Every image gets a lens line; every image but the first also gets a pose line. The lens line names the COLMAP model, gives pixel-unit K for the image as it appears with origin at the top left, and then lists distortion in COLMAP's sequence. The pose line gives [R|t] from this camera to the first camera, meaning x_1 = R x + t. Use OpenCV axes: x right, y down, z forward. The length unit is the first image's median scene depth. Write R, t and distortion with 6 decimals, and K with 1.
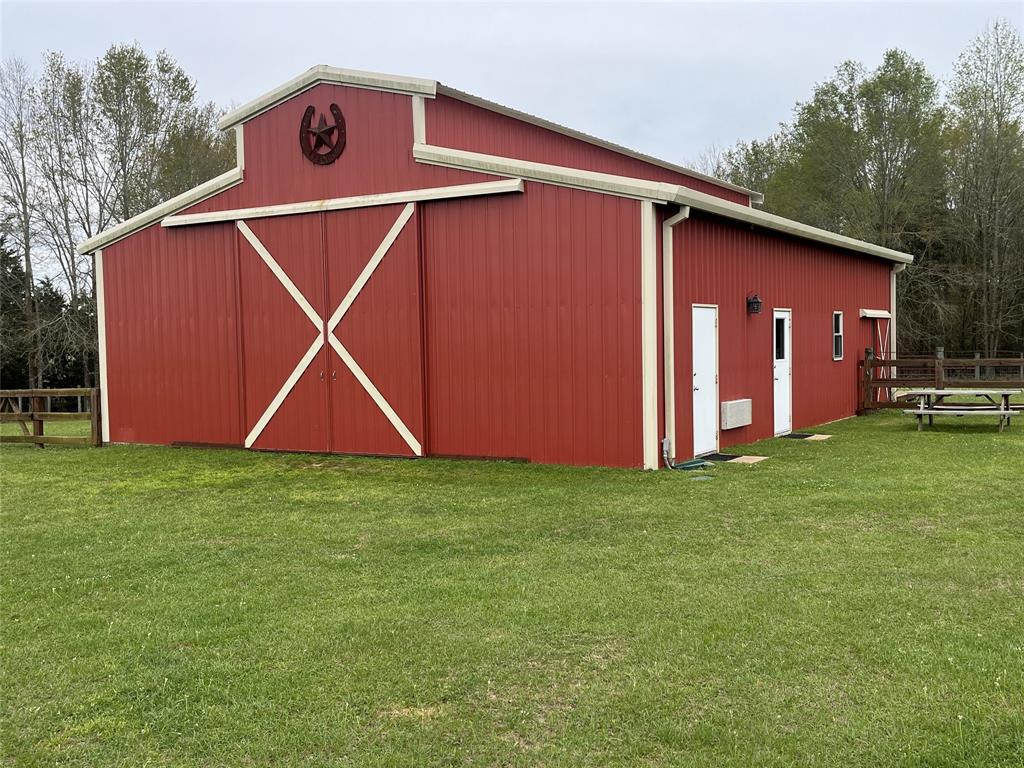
lens RADIAL K [[1069.5, 0, 512.8], [0, 1069.5, 386.3], [0, 0, 1]] dist [0.004571, 0.000000]
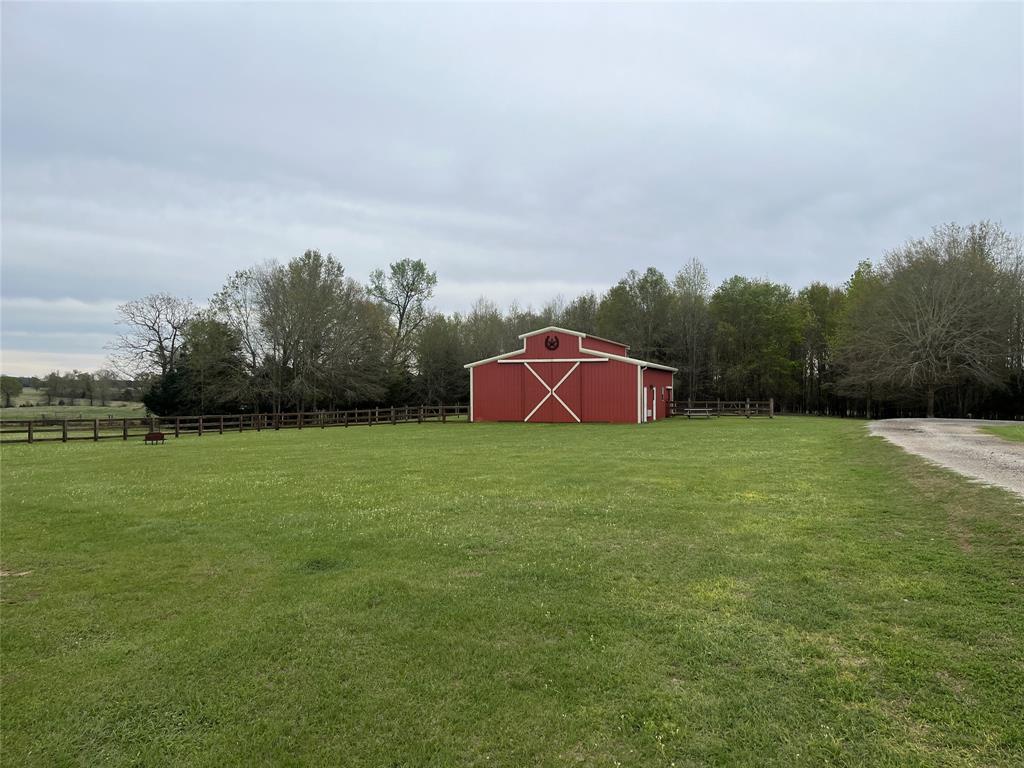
lens RADIAL K [[770.2, 0, 511.3], [0, 770.2, 384.5], [0, 0, 1]] dist [0.004203, 0.000153]
pose [[0.978141, 0.019325, 0.207045, -0.783111], [-0.008868, 0.998643, -0.051316, 0.060387], [-0.207755, 0.048358, 0.976985, -1.521562]]
